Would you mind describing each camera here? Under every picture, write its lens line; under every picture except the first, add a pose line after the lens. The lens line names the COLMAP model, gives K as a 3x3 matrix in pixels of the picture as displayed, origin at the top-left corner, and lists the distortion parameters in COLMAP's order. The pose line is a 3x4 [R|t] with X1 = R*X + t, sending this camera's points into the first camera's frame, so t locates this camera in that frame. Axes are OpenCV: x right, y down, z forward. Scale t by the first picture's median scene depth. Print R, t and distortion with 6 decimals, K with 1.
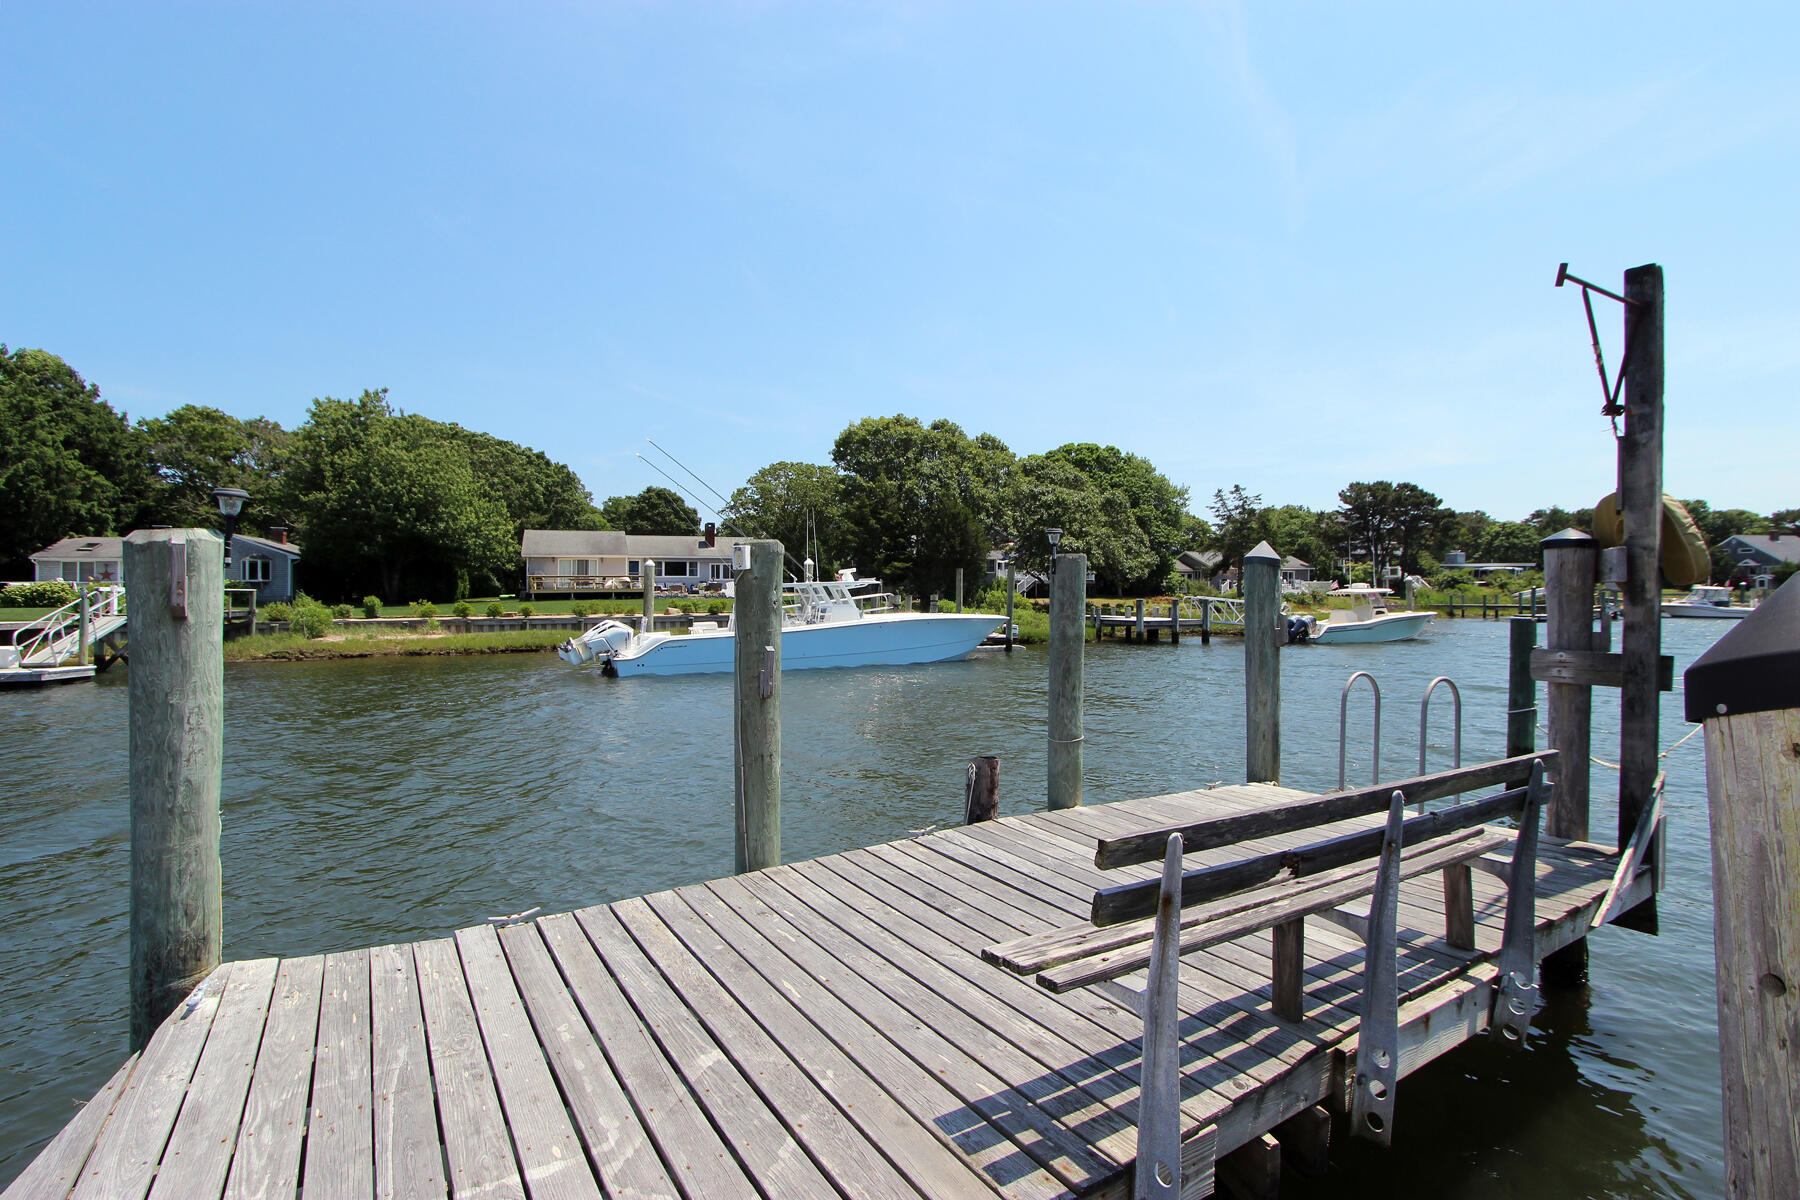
lens RADIAL K [[834.5, 0, 917.4], [0, 834.5, 617.1], [0, 0, 1]] dist [-0.011452, 0.001016]
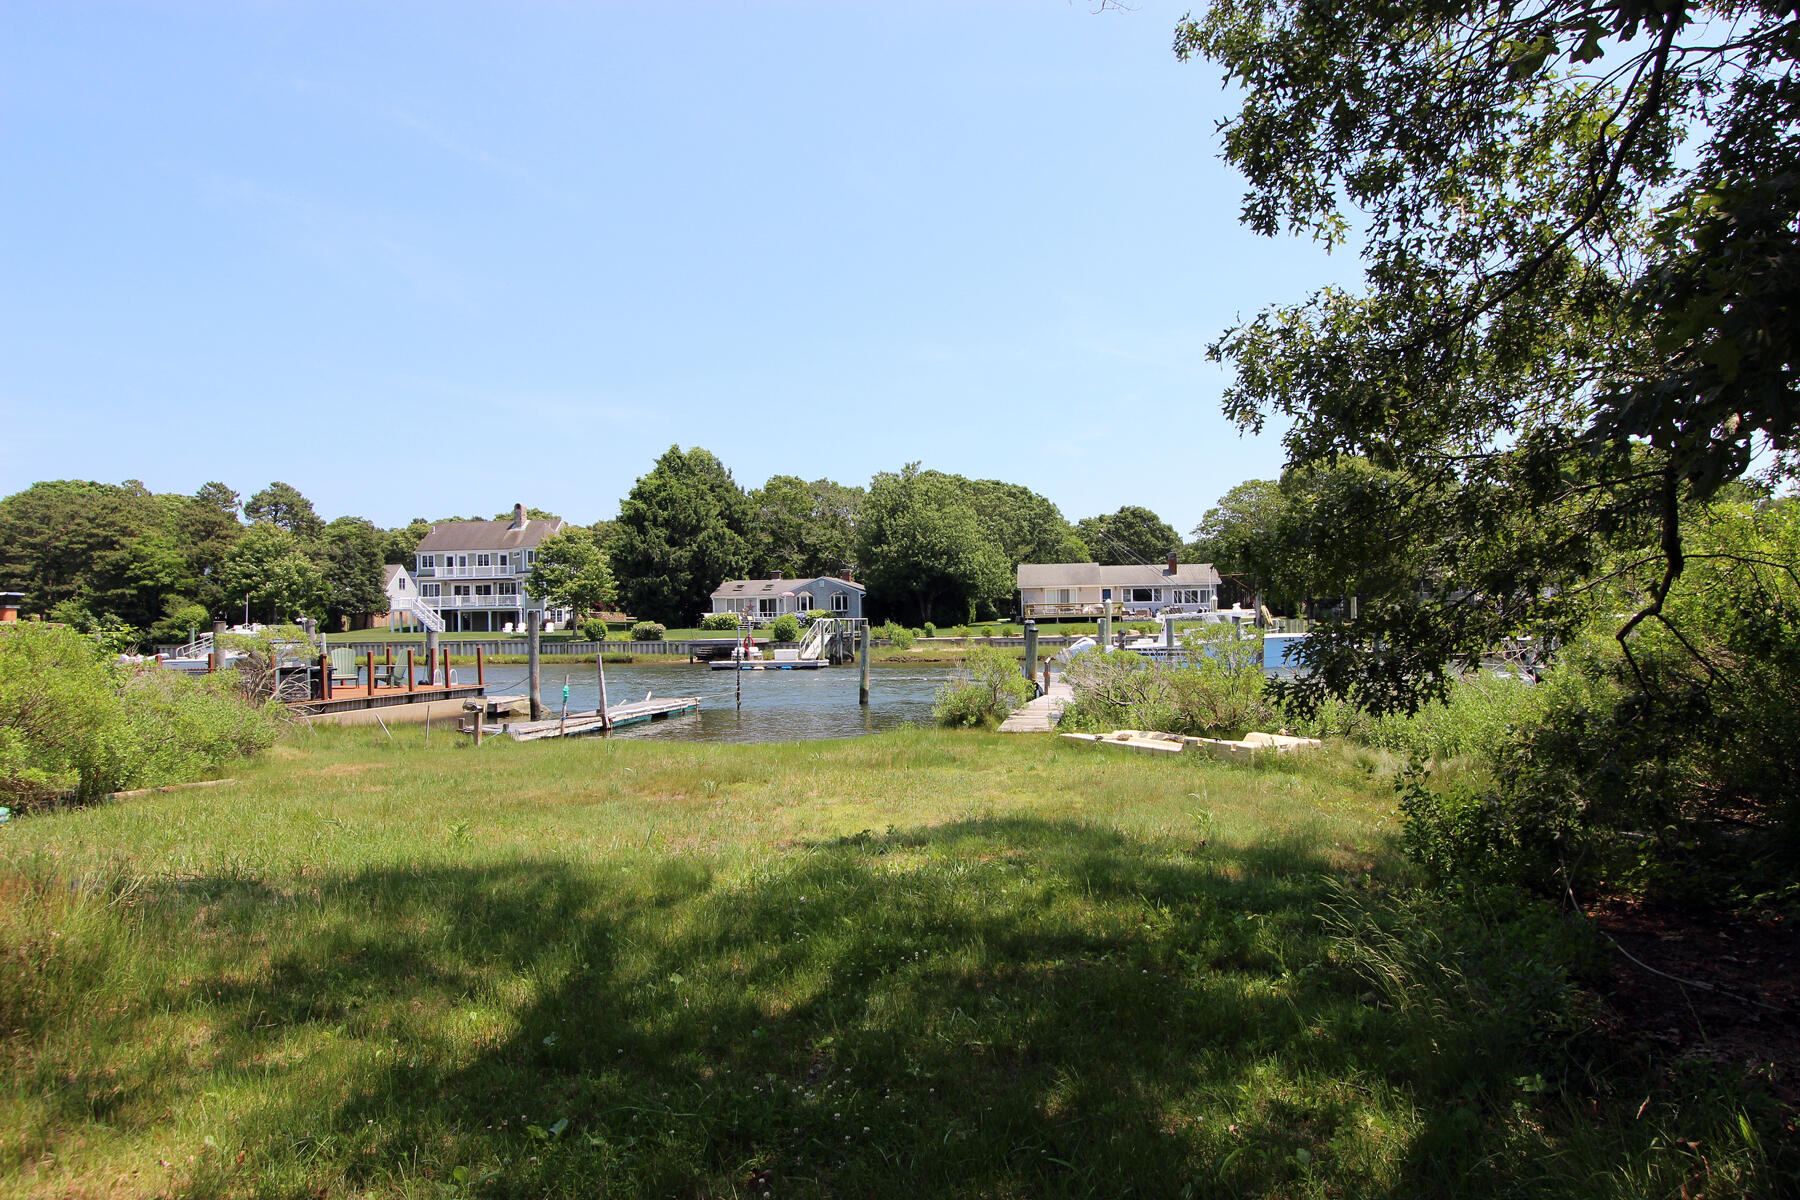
lens RADIAL K [[1197.9, 0, 891.0], [0, 1197.9, 599.0], [0, 0, 1]] dist [-0.042349, 0.012372]
pose [[0.872782, -0.014363, -0.487899, 0.220036], [-0.005331, 0.999227, -0.038952, 0.012184], [0.488081, 0.036597, 0.872031, -0.625095]]
